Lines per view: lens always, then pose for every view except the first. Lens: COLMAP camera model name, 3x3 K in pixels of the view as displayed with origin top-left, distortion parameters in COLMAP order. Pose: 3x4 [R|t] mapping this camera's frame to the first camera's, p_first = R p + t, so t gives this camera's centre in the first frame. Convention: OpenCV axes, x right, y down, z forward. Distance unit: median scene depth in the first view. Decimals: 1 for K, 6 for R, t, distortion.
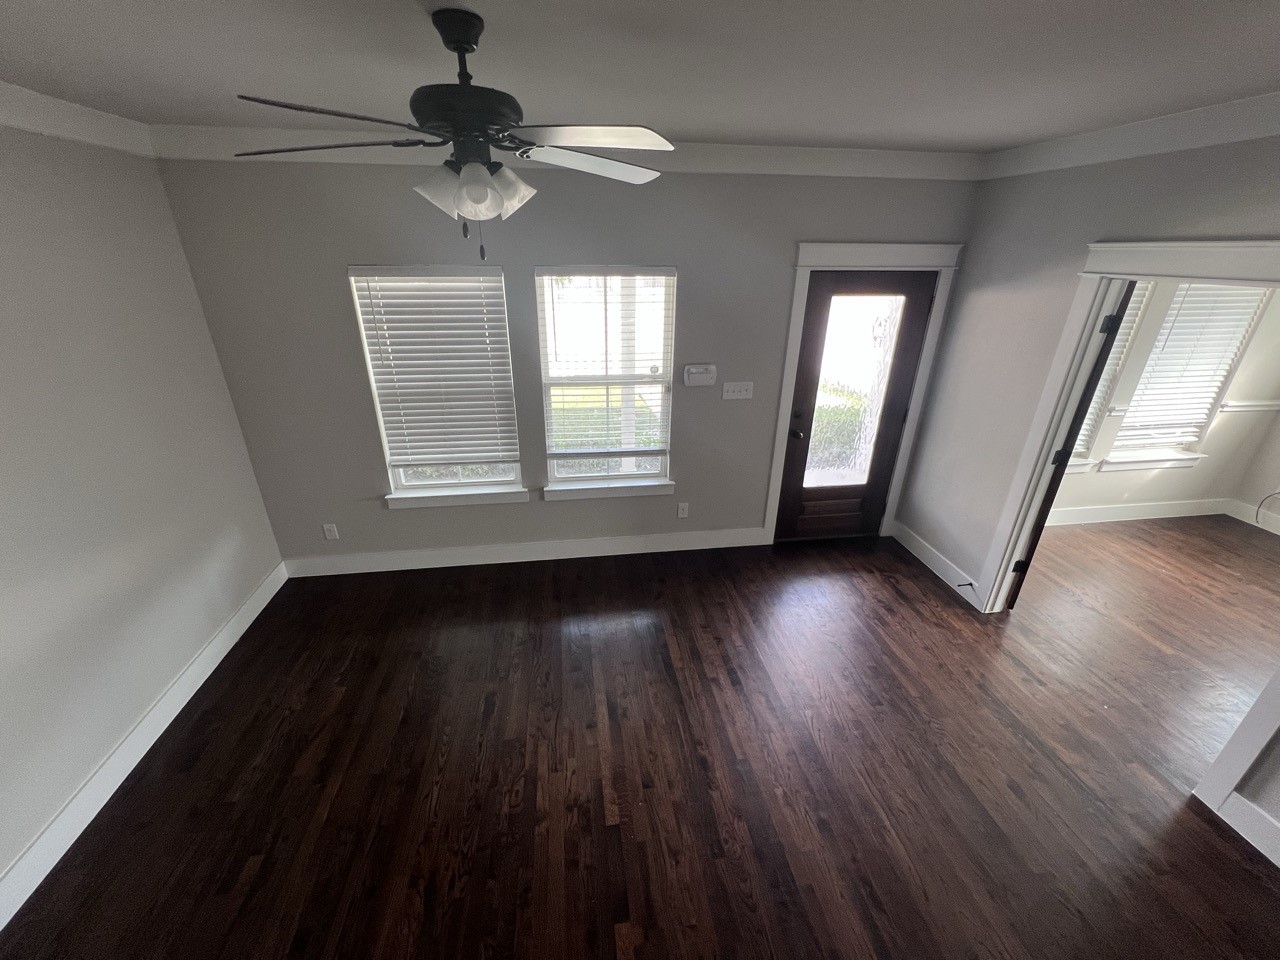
lens RADIAL K [[511.9, 0, 635.8], [0, 511.9, 488.9], [0, 0, 1]] dist [-0.000882, 0.000237]
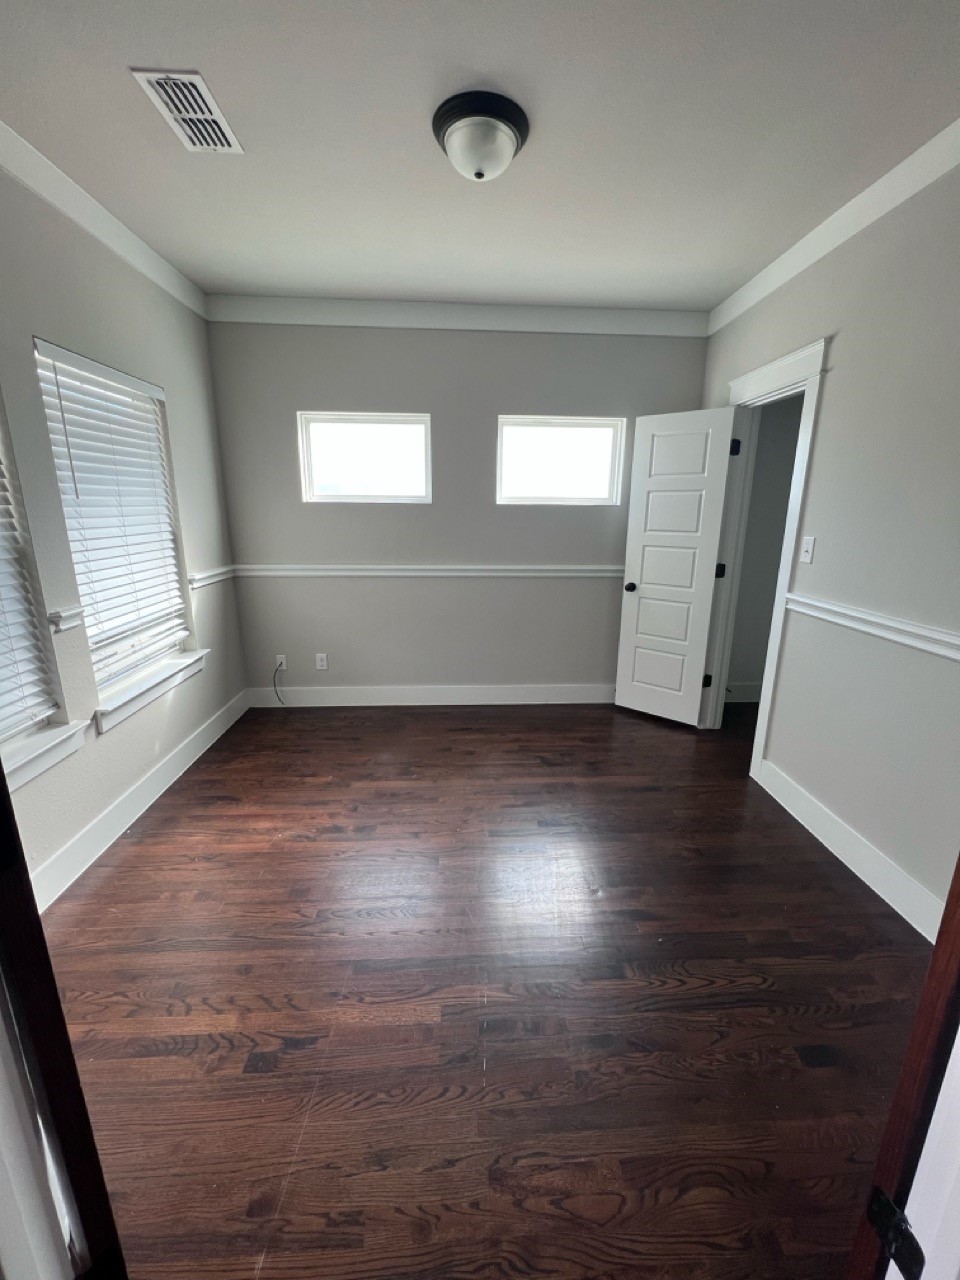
lens RADIAL K [[511.9, 0, 479.7], [0, 511.9, 630.8], [0, 0, 1]] dist [-0.000882, 0.000237]
pose [[0.085666, -0.239301, 0.967159, 0.474448], [0.409717, 0.893311, 0.184738, -0.067136], [-0.908181, 0.380436, 0.174571, 0.533199]]
